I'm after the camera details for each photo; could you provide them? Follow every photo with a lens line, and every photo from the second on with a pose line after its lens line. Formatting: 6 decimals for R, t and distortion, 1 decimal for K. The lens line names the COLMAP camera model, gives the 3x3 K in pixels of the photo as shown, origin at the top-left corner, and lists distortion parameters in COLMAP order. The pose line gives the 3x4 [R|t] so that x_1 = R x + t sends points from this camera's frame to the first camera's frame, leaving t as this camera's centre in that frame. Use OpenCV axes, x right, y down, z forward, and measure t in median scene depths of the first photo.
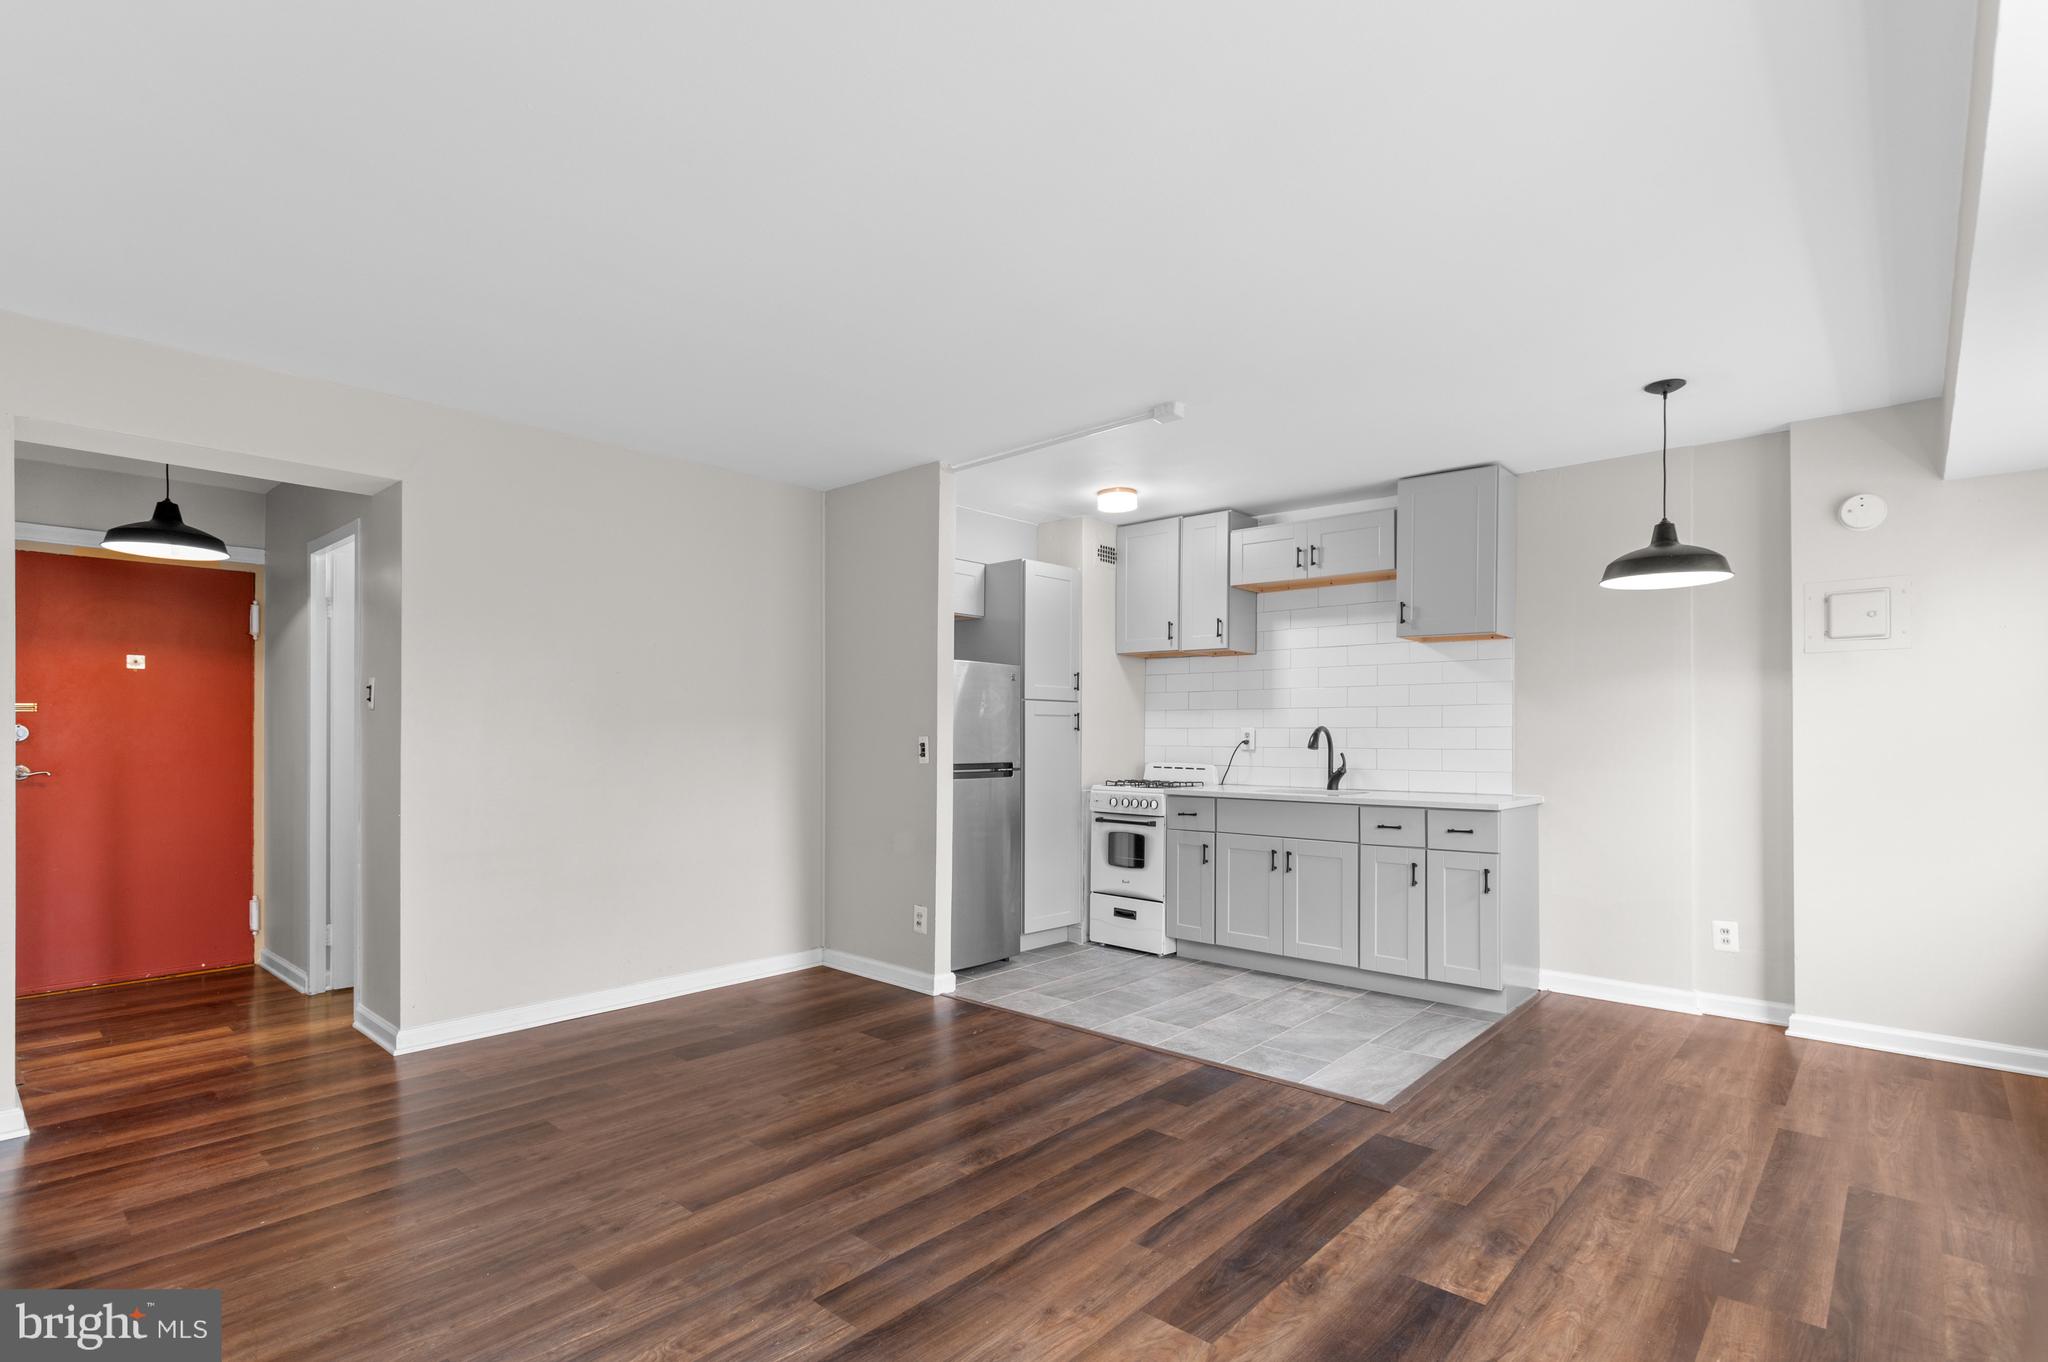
lens RADIAL K [[990.6, 0, 1049.6], [0, 990.6, 712.7], [0, 0, 1]] dist [-0.002496, 0.001120]
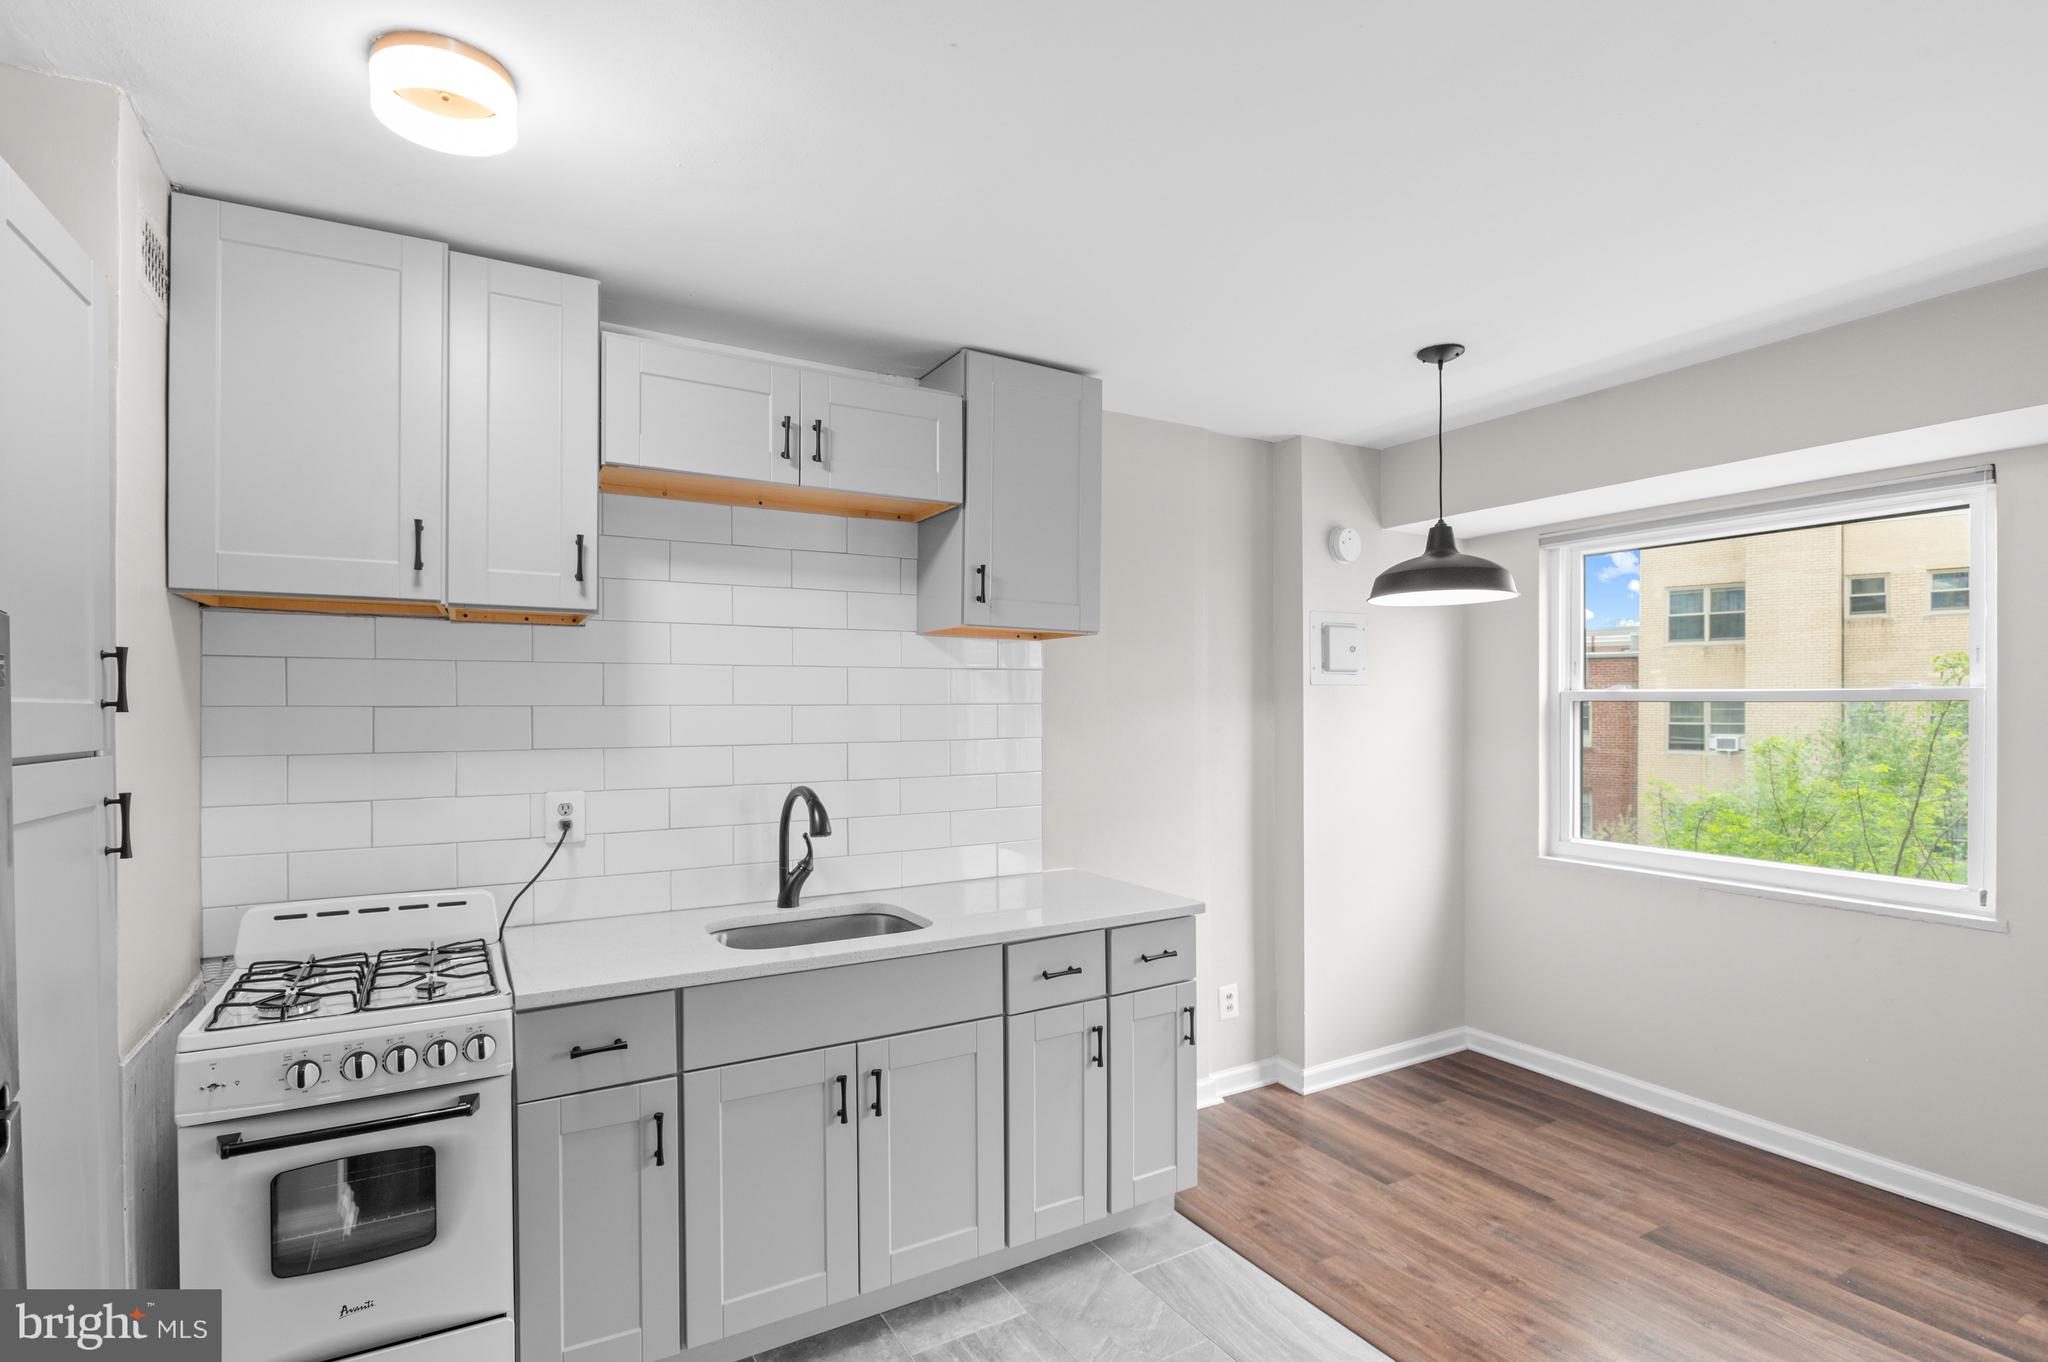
lens RADIAL K [[990.6, 0, 1027.7], [0, 990.6, 694.8], [0, 0, 1]] dist [-0.002496, 0.001120]
pose [[0.315190, 0.005960, 0.949010, -0.175403], [-0.016432, 0.999865, -0.000822, -0.035785], [-0.948886, -0.015335, 0.315245, 0.769244]]
